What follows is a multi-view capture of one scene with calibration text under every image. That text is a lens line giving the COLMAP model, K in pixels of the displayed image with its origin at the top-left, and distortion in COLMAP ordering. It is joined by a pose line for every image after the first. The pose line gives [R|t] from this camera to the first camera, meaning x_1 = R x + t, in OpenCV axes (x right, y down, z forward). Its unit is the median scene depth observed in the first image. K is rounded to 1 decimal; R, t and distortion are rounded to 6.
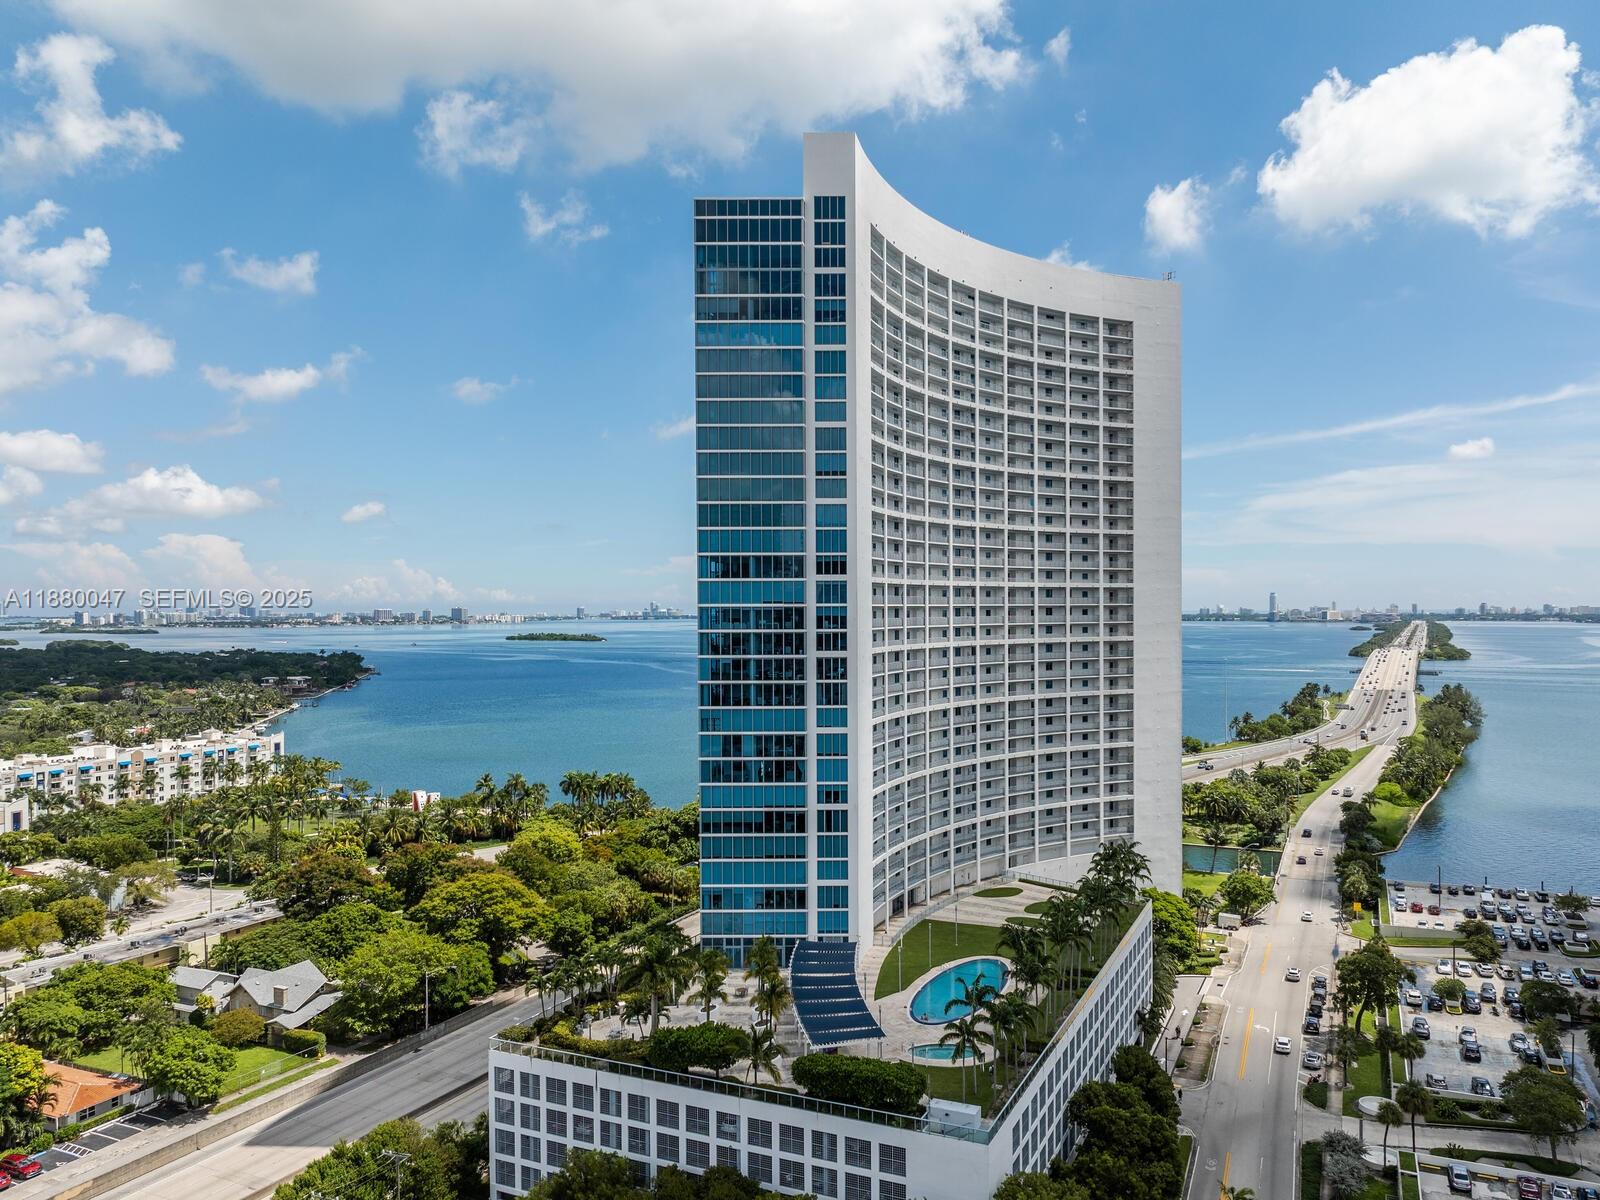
lens RADIAL K [[1429.3, 0, 756.8], [0, 1429.3, 596.4], [0, 0, 1]] dist [-0.001484, -0.001255]
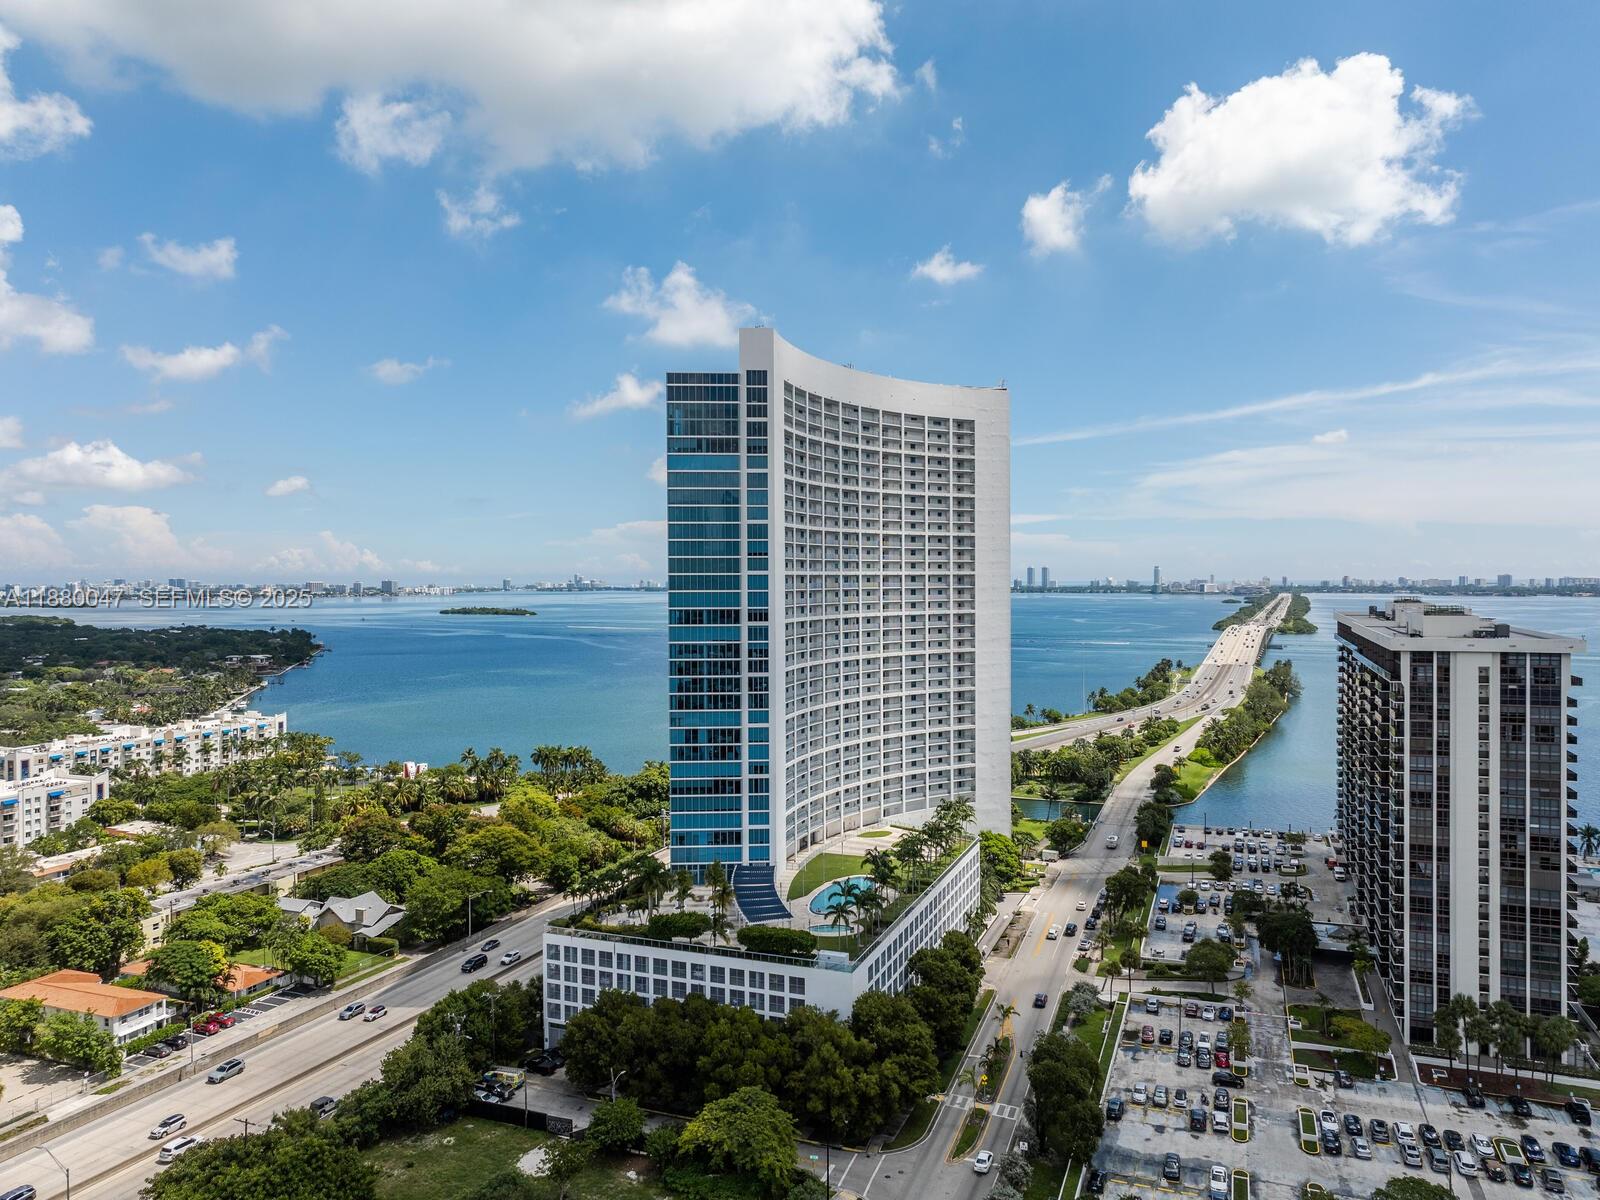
lens RADIAL K [[1429.3, 0, 756.8], [0, 1429.3, 596.4], [0, 0, 1]] dist [-0.001484, -0.001255]
pose [[0.998213, -0.002658, 0.059699, -0.031166], [0.001026, 0.999626, 0.027342, -0.067194], [-0.059750, -0.027231, 0.997842, -0.399449]]
